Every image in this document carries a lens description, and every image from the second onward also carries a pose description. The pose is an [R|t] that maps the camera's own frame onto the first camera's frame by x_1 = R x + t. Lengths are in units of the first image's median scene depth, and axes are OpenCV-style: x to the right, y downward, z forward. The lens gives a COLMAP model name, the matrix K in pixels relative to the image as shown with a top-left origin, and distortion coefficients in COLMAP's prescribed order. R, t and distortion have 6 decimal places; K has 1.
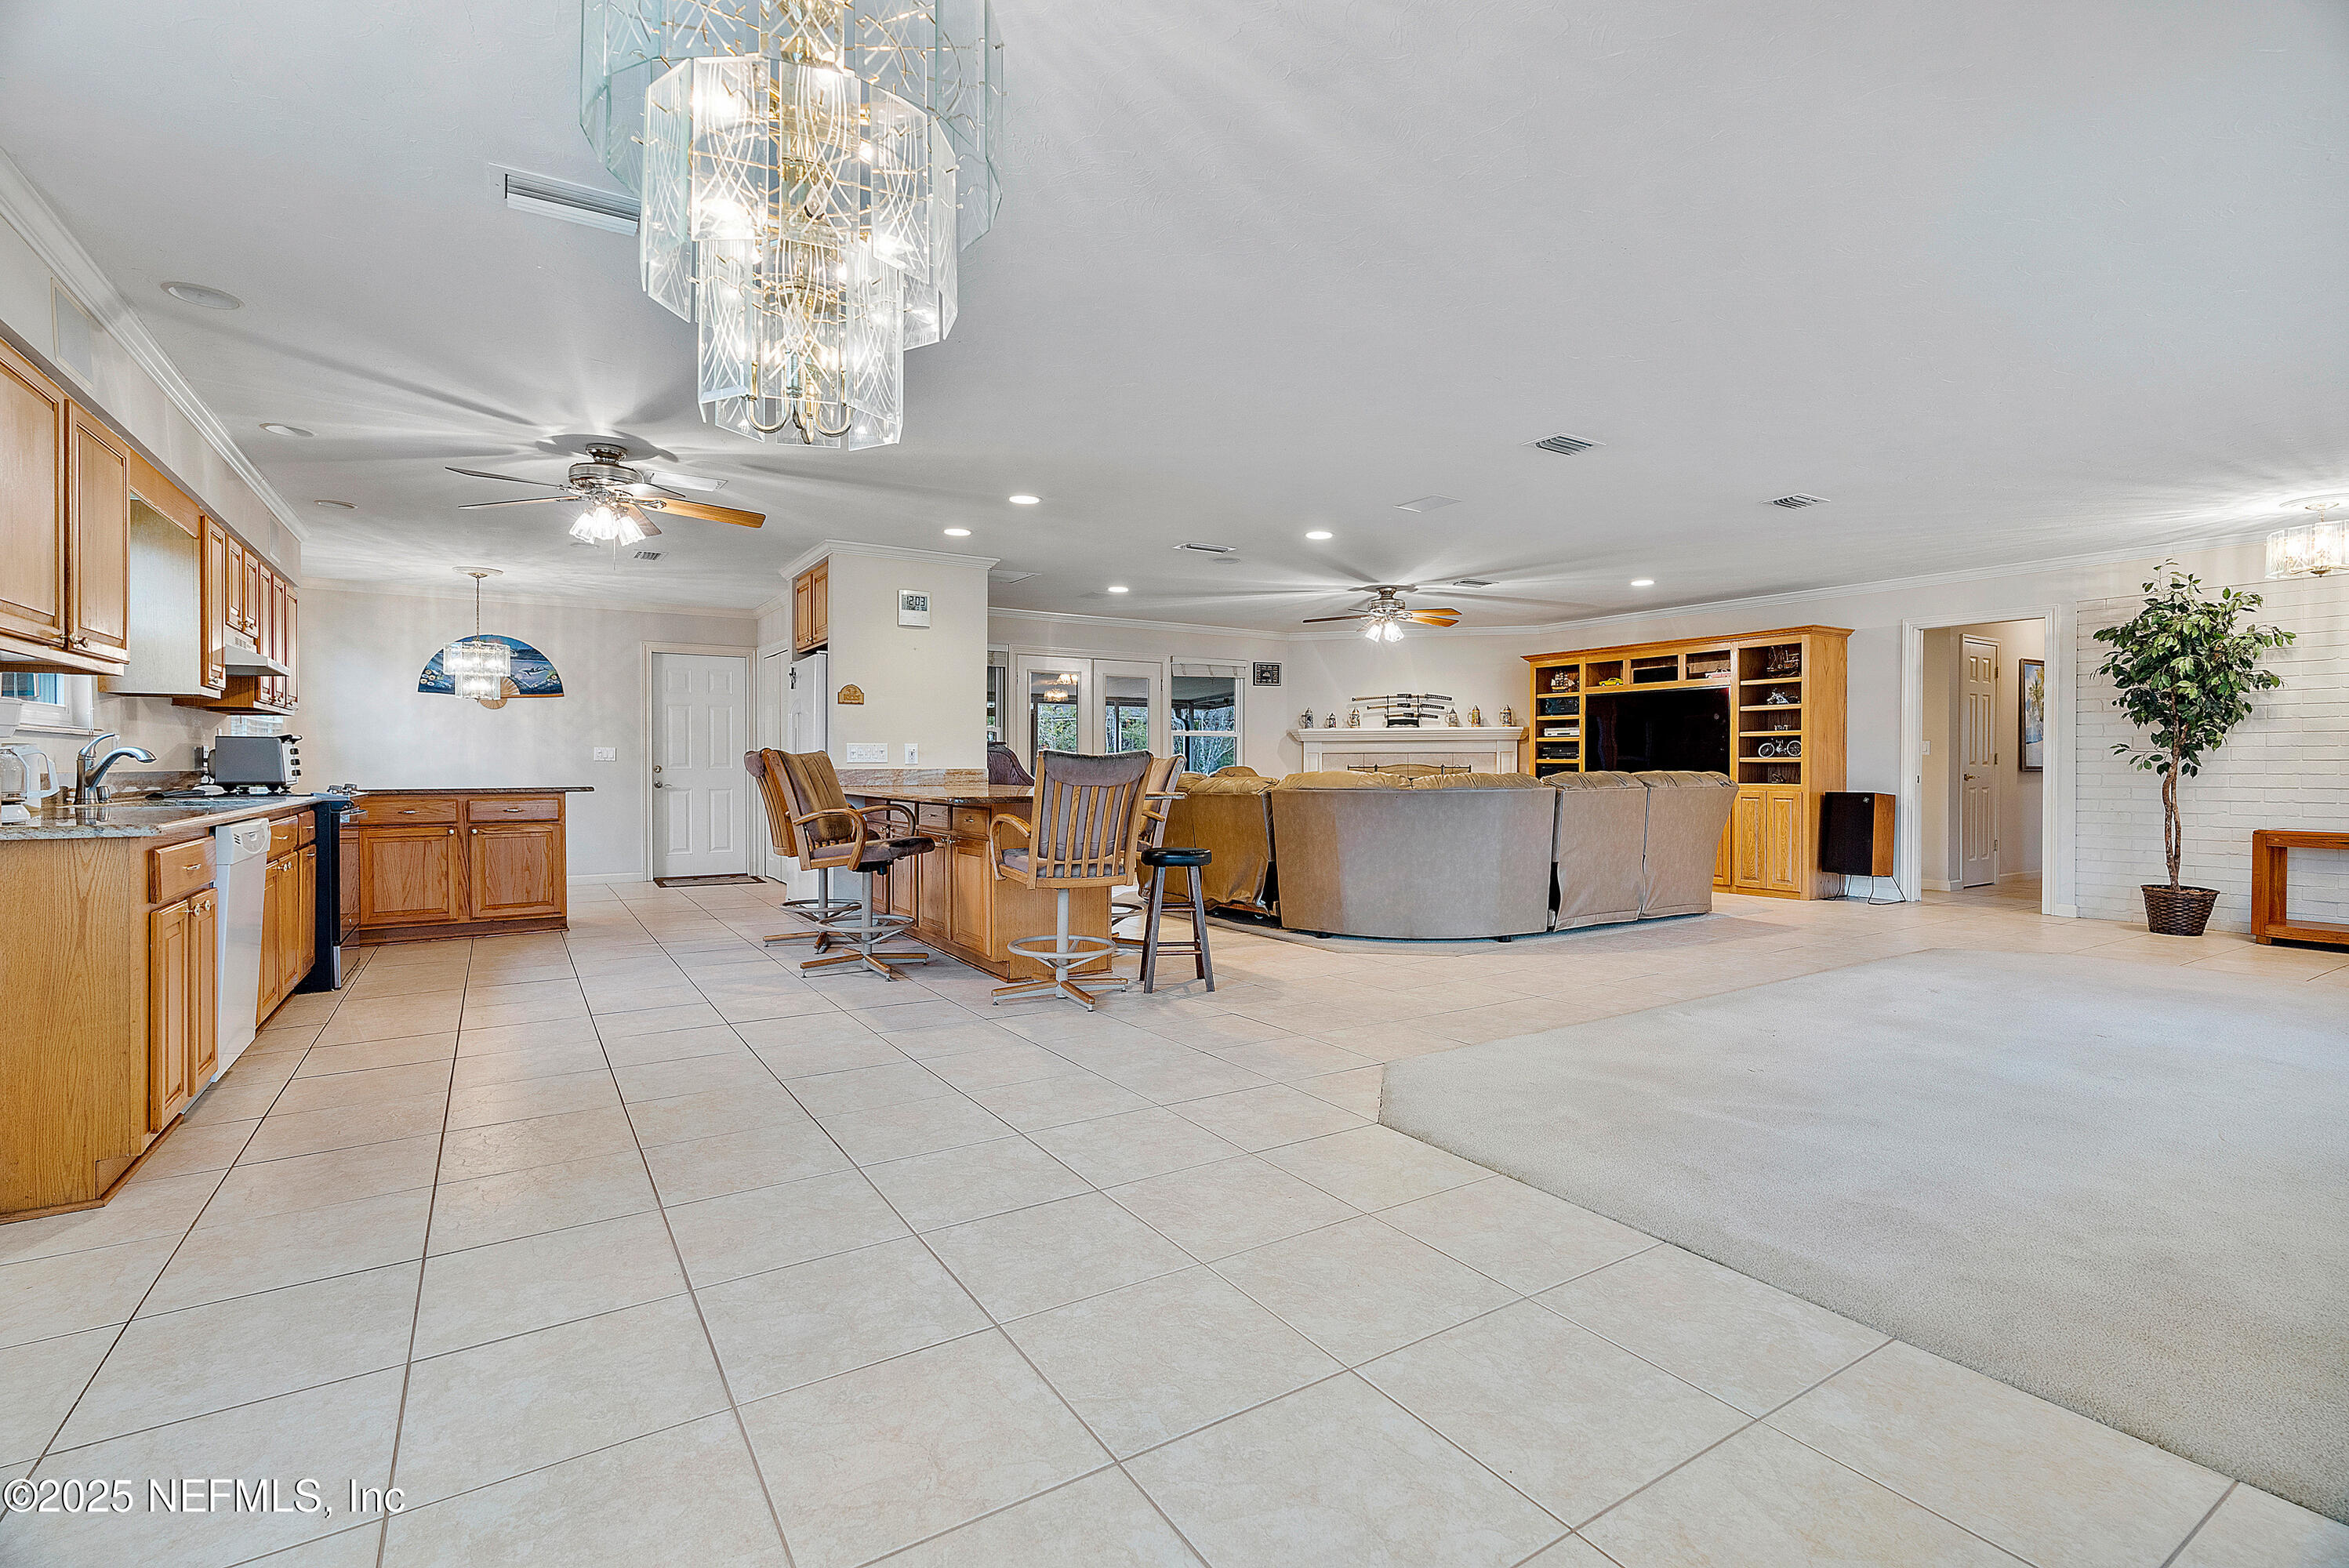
lens RADIAL K [[1070.4, 0, 1176.3], [0, 1070.4, 765.7], [0, 0, 1]] dist [-0.002199, 0.000365]
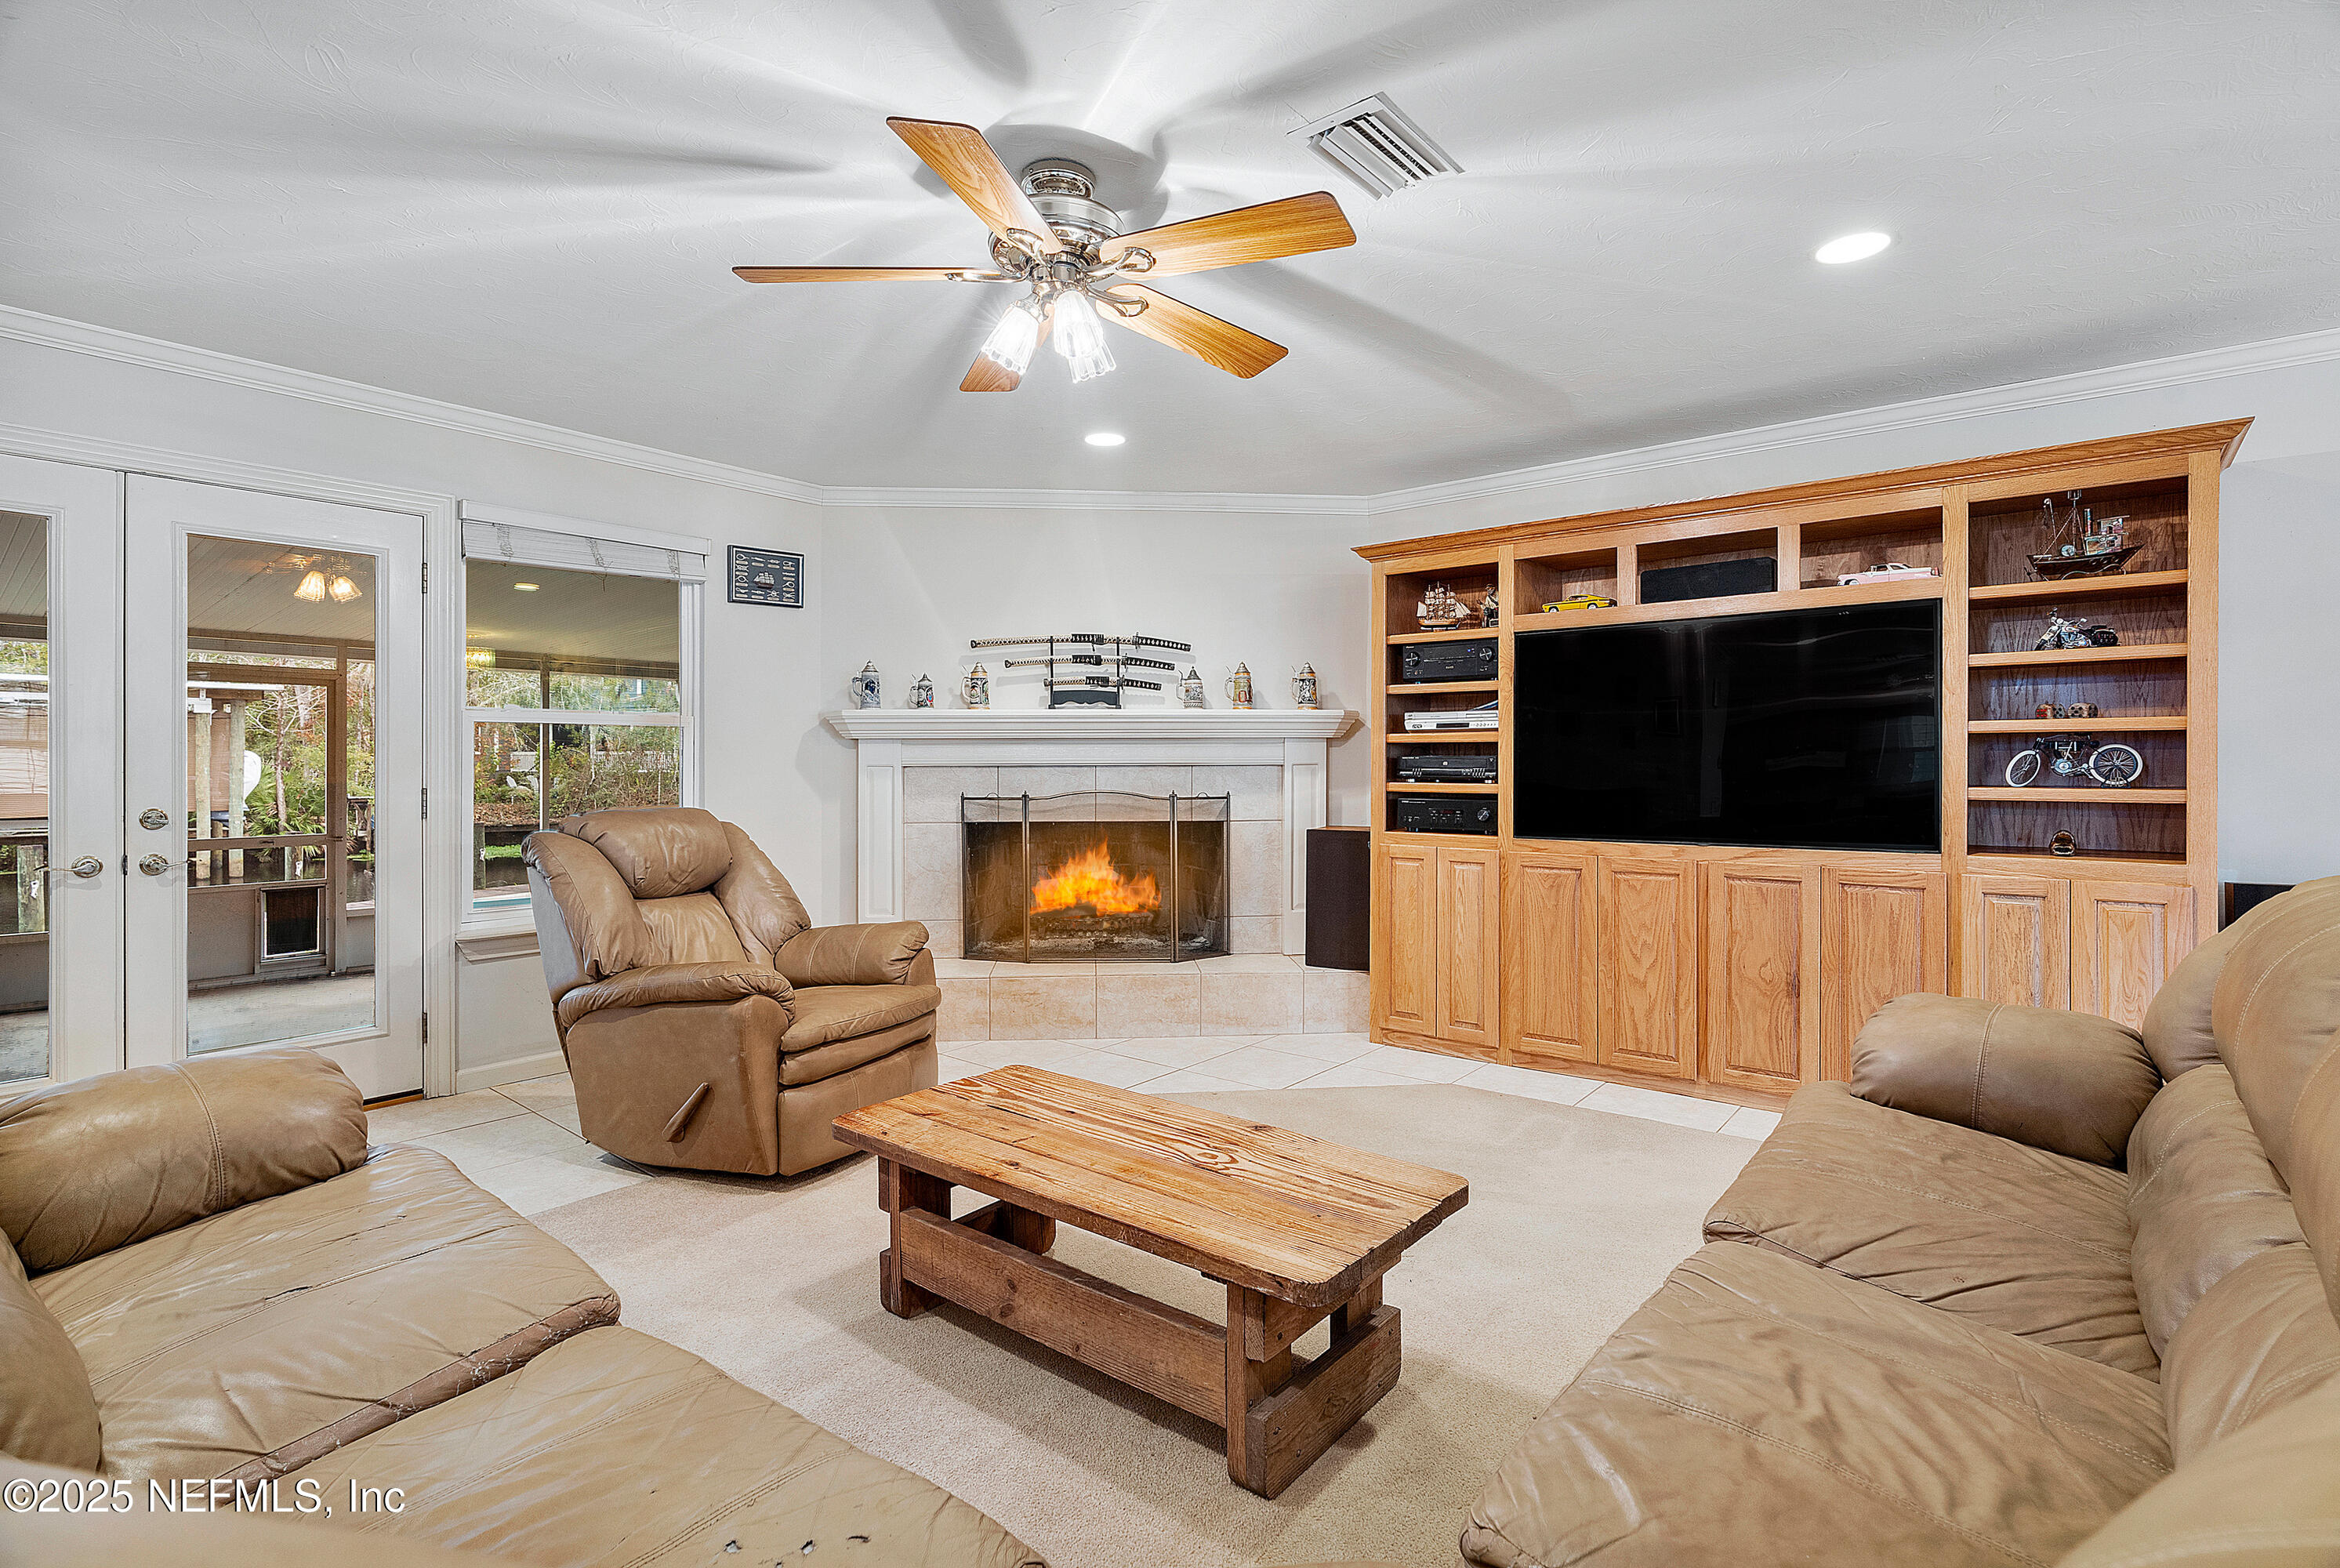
lens RADIAL K [[1099.1, 0, 1173.8], [0, 1099.1, 761.5], [0, 0, 1]] dist [-0.003267, -0.001503]
pose [[0.950315, -0.000583, 0.311290, 0.128968], [0.001152, 0.999998, -0.001645, -0.016023], [-0.311288, 0.001922, 0.950314, 0.683911]]
